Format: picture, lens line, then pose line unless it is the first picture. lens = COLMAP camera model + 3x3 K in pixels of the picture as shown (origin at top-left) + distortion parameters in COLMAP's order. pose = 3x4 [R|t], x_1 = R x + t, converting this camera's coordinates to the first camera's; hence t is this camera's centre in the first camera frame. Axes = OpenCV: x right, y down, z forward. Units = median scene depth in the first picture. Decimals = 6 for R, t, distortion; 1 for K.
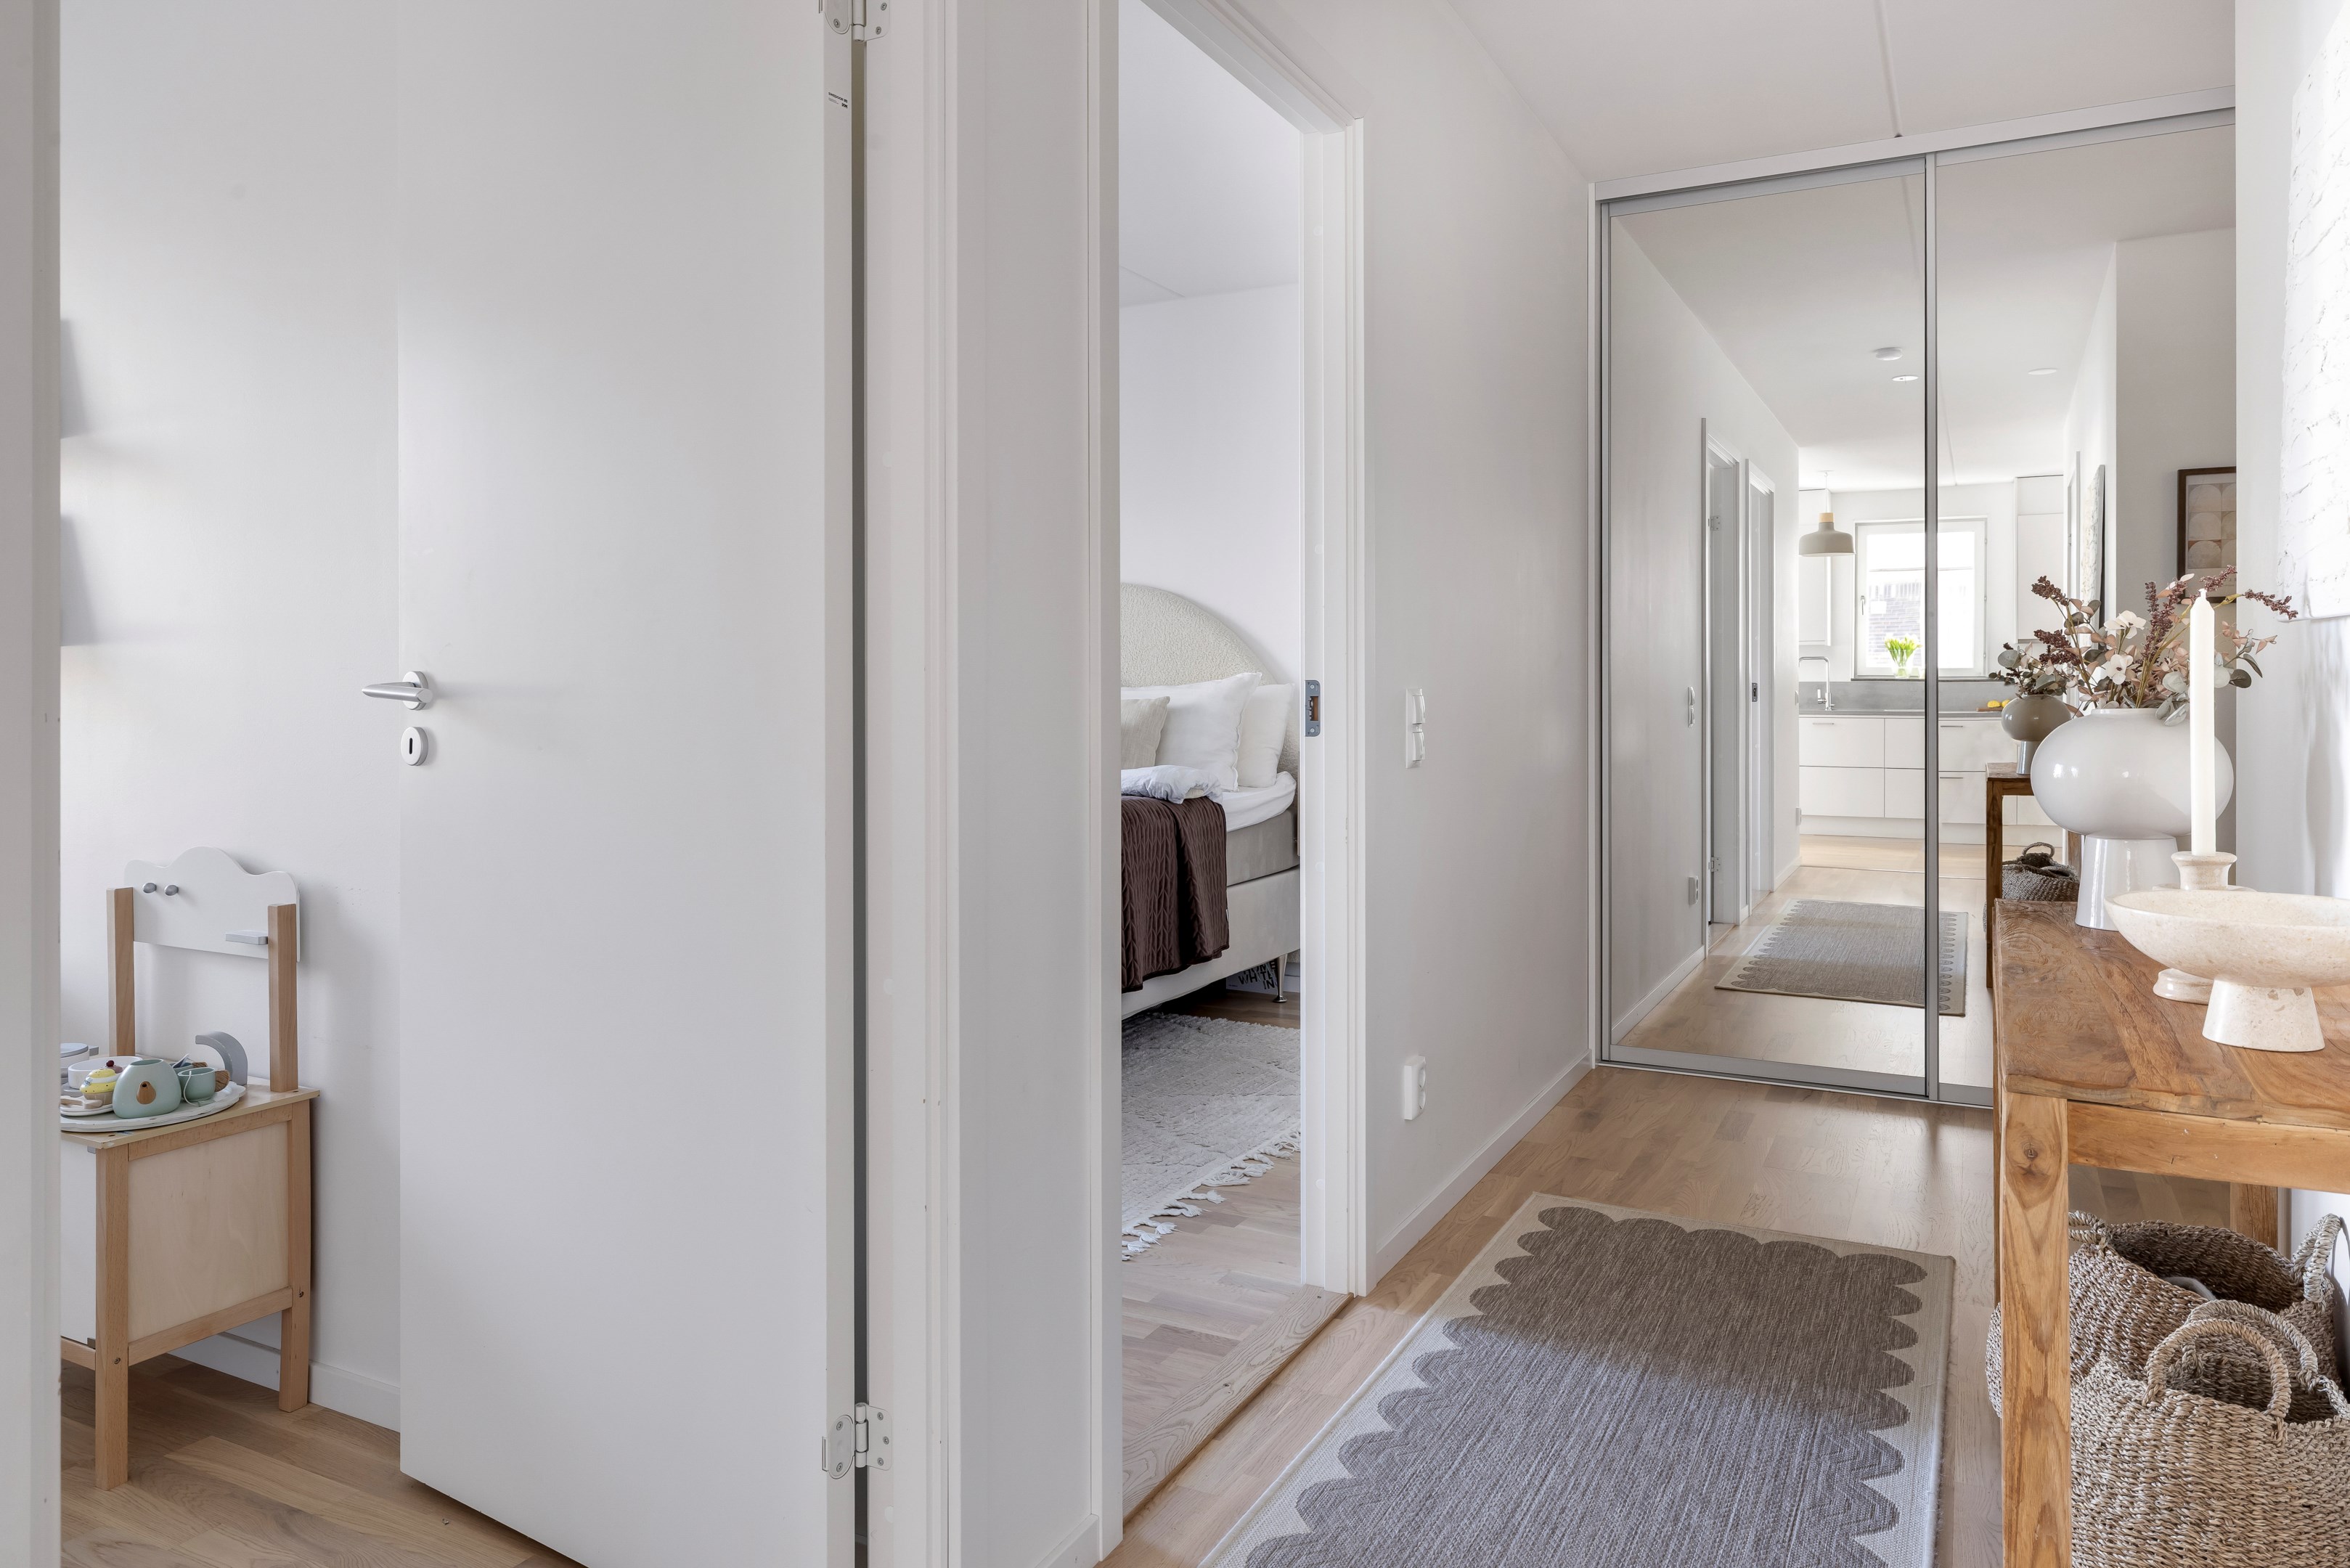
lens RADIAL K [[1911.0, 0, 1221.4], [0, 1911.0, 707.2], [0, 0, 1]] dist [0.001365, 0.004644]
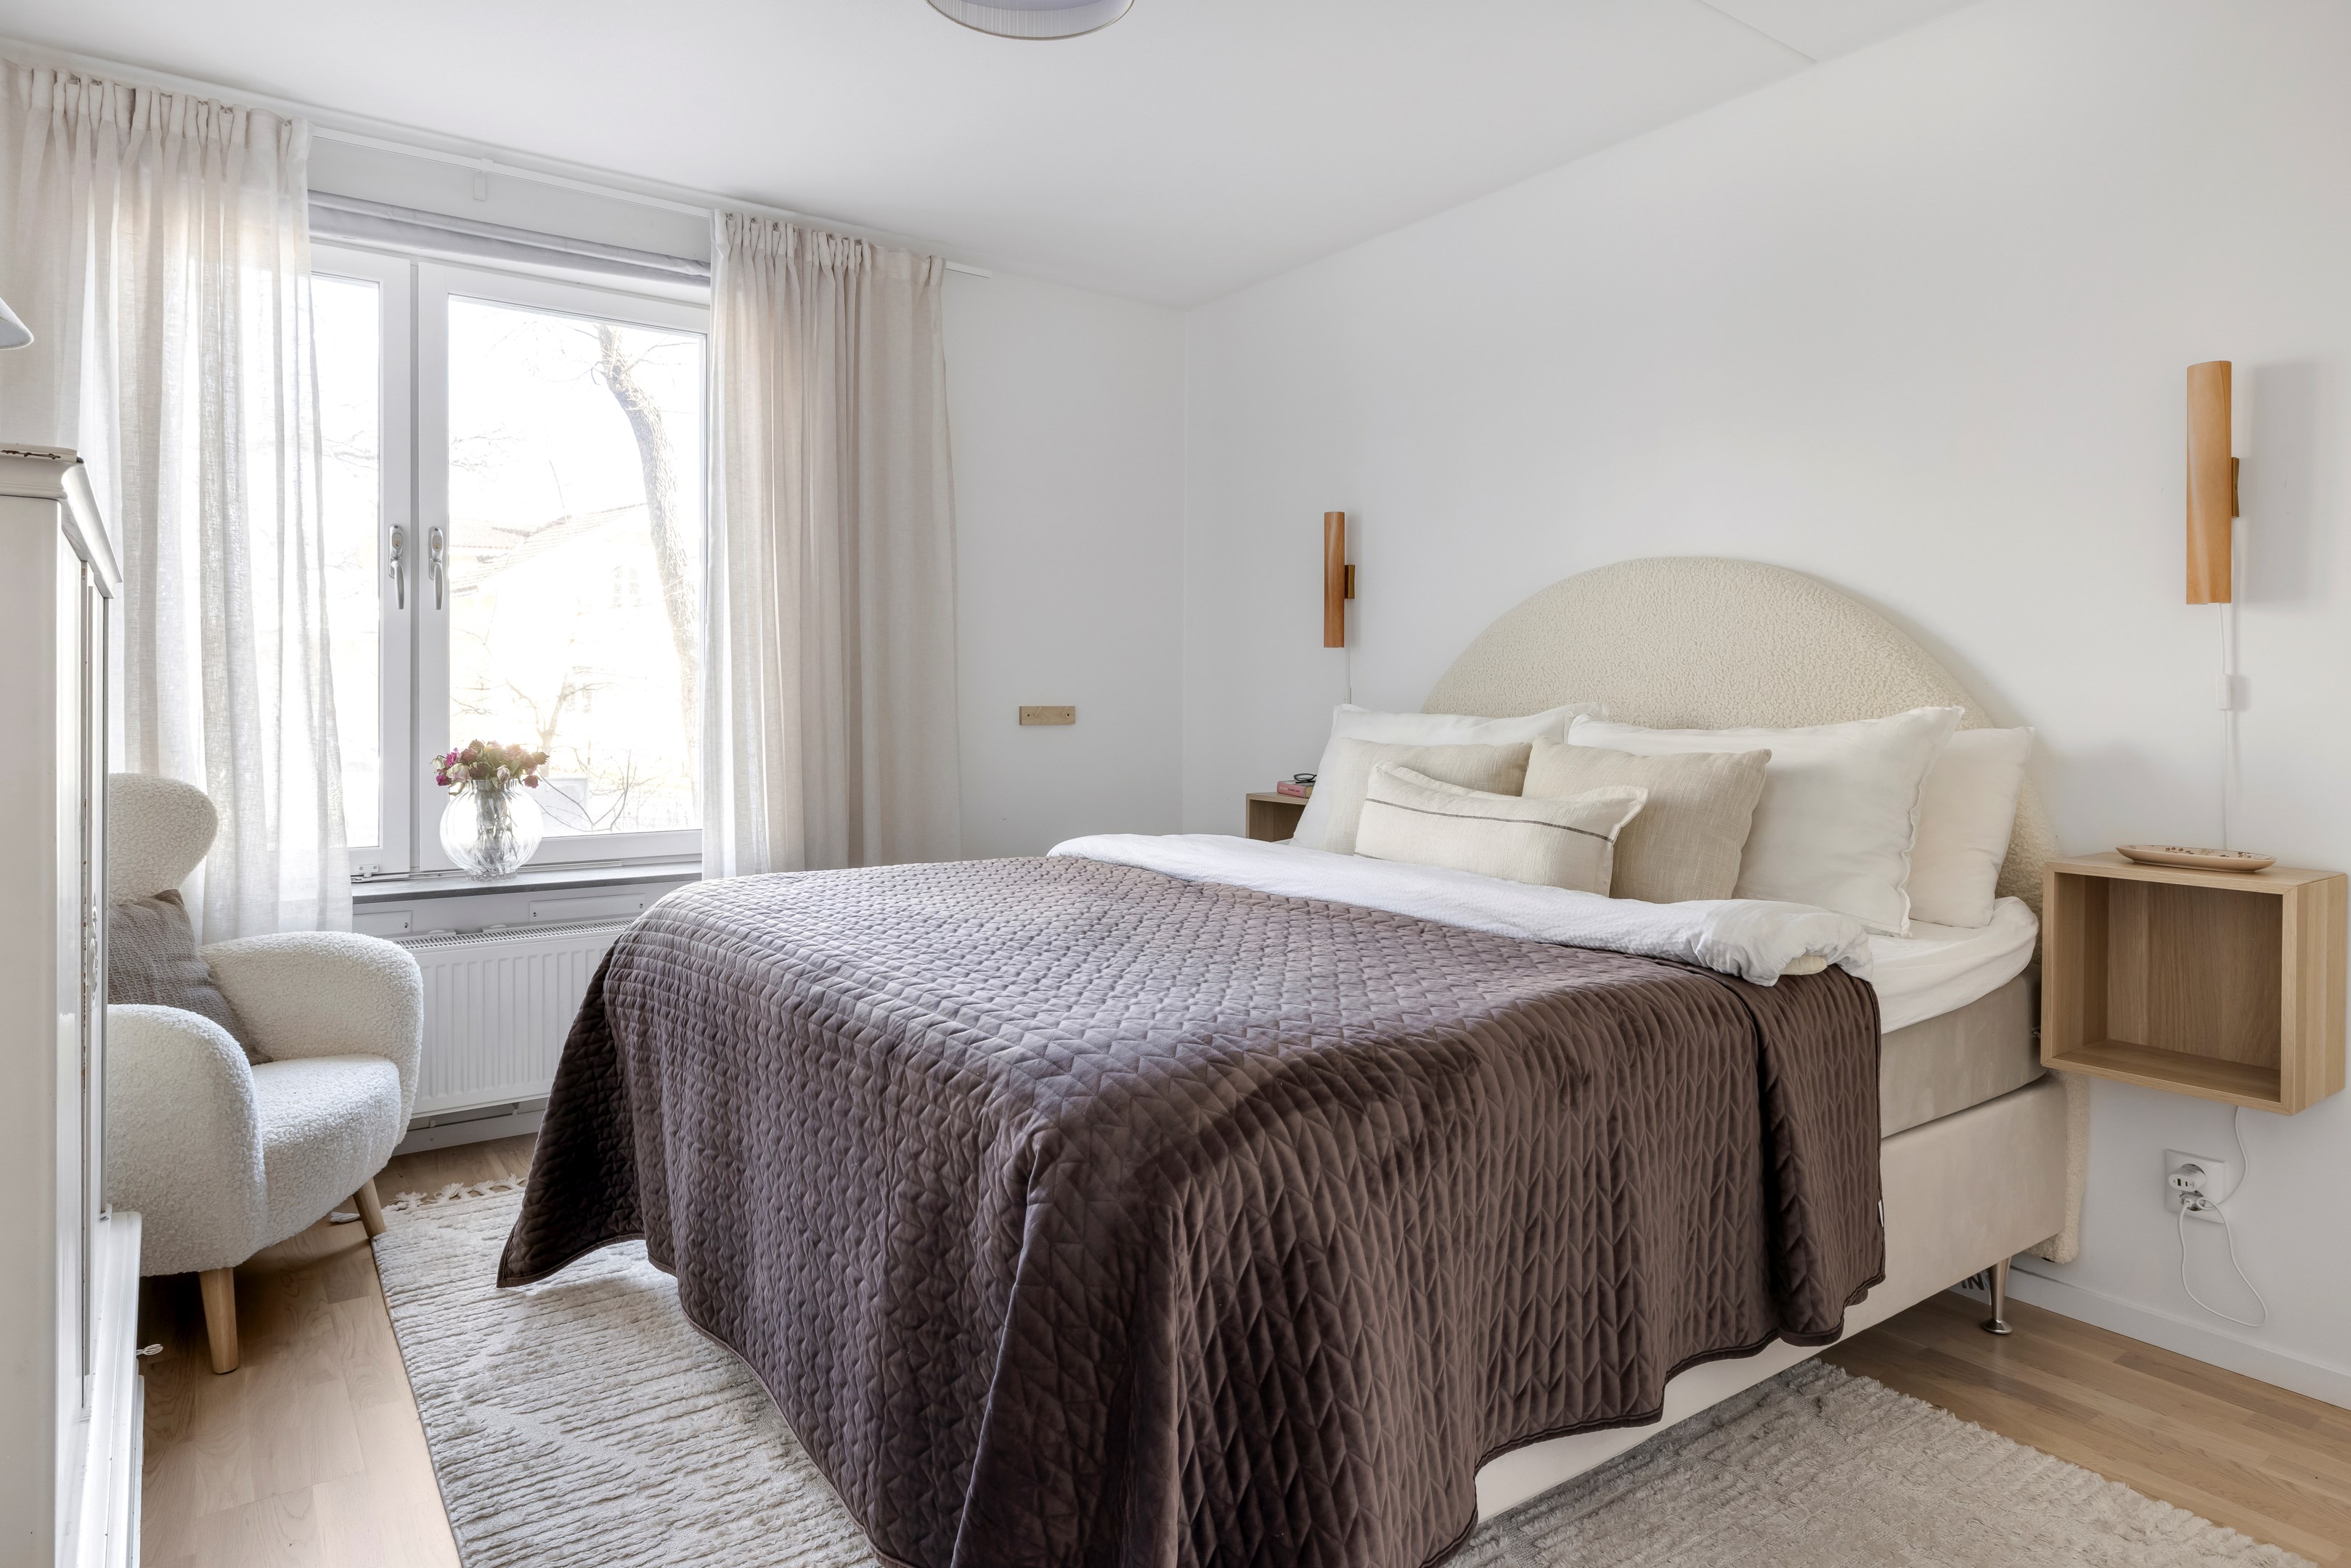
lens RADIAL K [[1374.7, 0, 1175.7], [0, 1374.7, 724.9], [0, 0, 1]] dist [0.000242, -0.000222]
pose [[0.884073, 0.009539, -0.467251, 0.006649], [-0.006127, 0.999942, 0.008820, -0.016111], [0.467308, -0.004934, 0.884081, 0.609708]]
